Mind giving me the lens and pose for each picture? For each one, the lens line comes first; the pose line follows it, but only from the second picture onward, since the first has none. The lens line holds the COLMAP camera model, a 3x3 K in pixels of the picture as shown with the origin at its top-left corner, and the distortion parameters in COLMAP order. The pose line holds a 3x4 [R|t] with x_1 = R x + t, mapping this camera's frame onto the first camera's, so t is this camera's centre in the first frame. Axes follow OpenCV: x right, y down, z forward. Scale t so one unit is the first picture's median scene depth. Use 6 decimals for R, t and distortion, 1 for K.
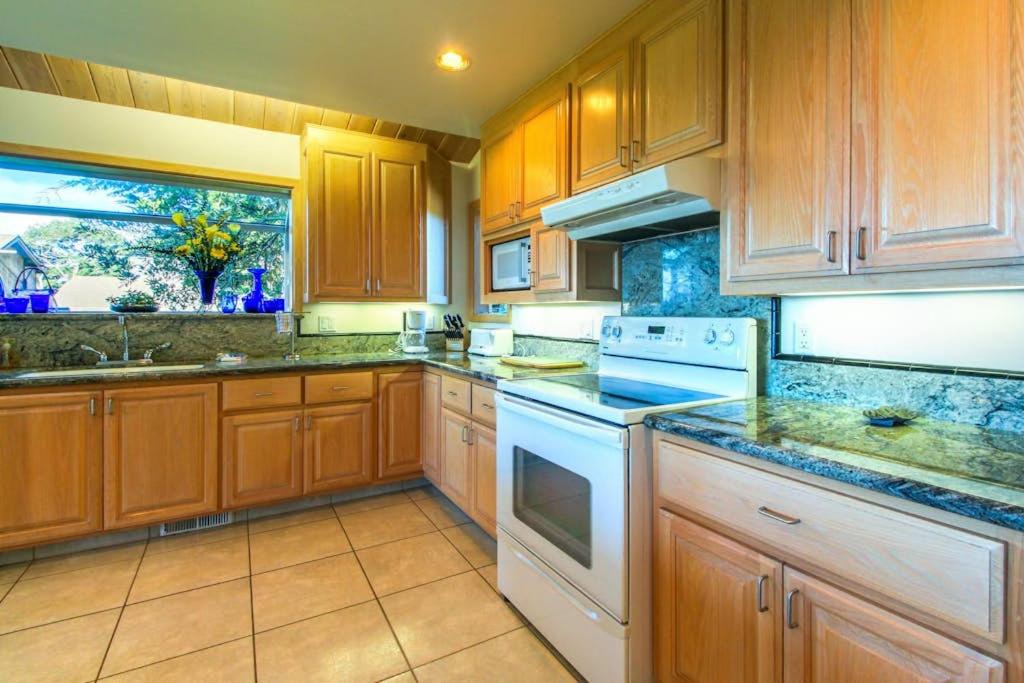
lens RADIAL K [[473.3, 0, 515.4], [0, 473.3, 313.8], [0, 0, 1]] dist [0.000605, -0.000342]
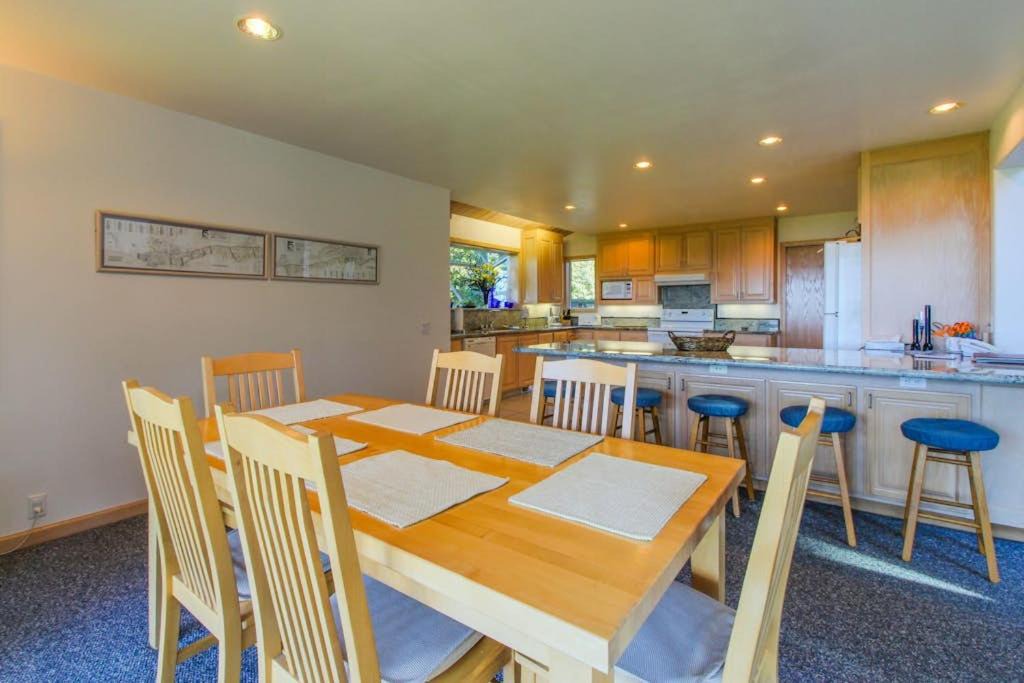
lens RADIAL K [[477.8, 0, 518.2], [0, 477.8, 319.1], [0, 0, 1]] dist [-0.002129, -0.002064]
pose [[0.920021, -0.011254, 0.391707, -1.806640], [0.003383, 0.999778, 0.020779, 0.003107], [-0.391854, -0.017792, 0.919855, -1.450177]]
